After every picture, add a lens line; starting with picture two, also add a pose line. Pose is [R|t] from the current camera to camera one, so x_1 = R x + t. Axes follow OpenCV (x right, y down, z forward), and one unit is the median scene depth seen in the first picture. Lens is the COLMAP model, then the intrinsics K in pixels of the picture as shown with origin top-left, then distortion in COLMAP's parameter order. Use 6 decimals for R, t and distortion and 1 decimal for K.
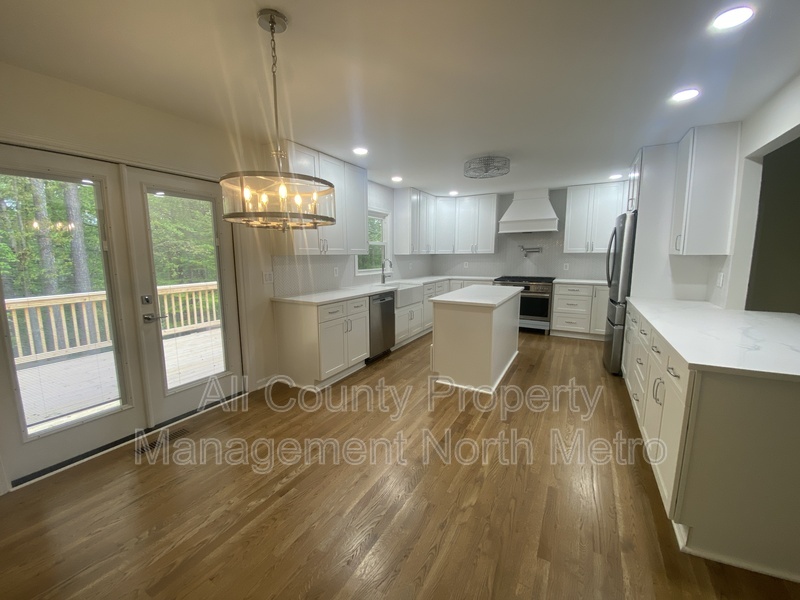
lens RADIAL K [[324.8, 0, 400.0], [0, 324.8, 300.0], [0, 0, 1]] dist [0.025257, -0.020709]
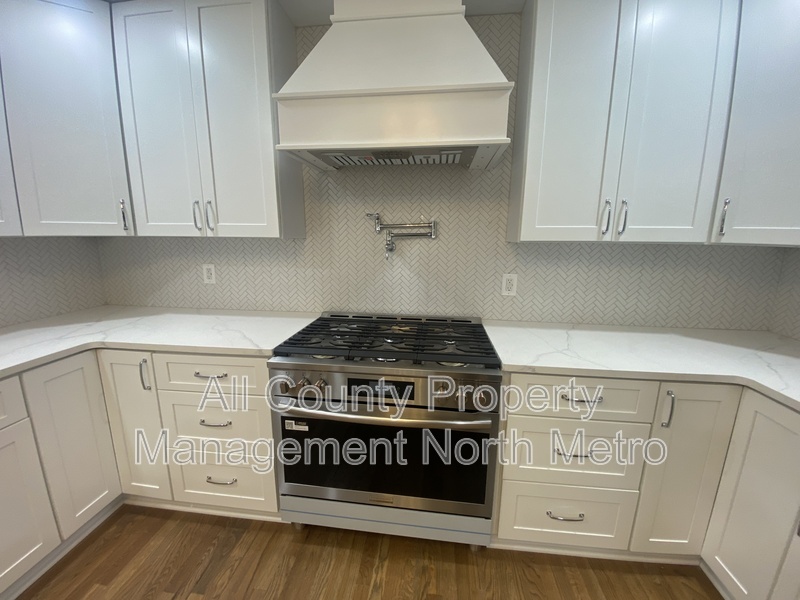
lens RADIAL K [[324.8, 0, 400.0], [0, 324.8, 300.0], [0, 0, 1]] dist [0.025257, -0.020709]
pose [[0.921063, -0.067516, 0.383517, 0.522823], [0.044890, 0.996698, 0.067653, -0.201799], [-0.386818, -0.045097, 0.921053, 1.355157]]
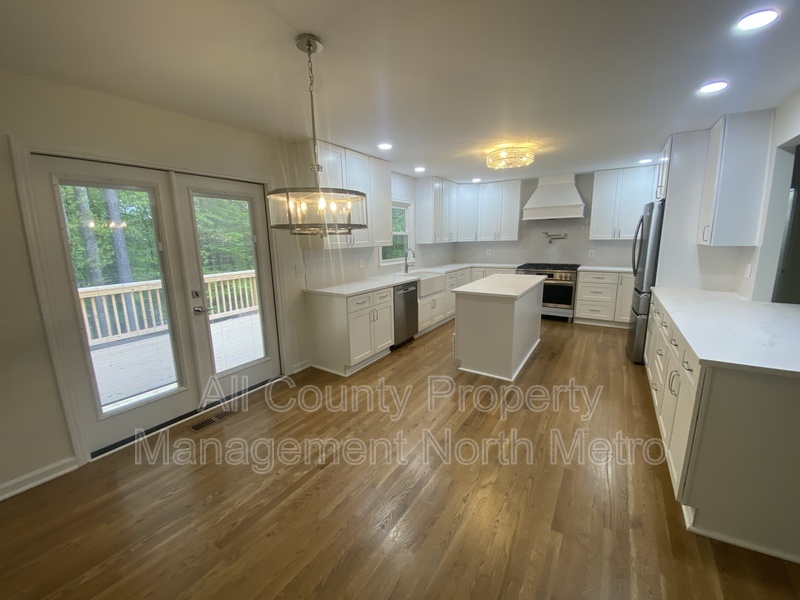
lens RADIAL K [[324.8, 0, 400.0], [0, 324.8, 300.0], [0, 0, 1]] dist [0.025257, -0.020709]
pose [[0.997941, -0.001946, -0.064106, -0.009577], [0.005165, 0.998731, 0.050093, -0.024636], [0.063927, -0.050321, 0.996685, -0.048635]]
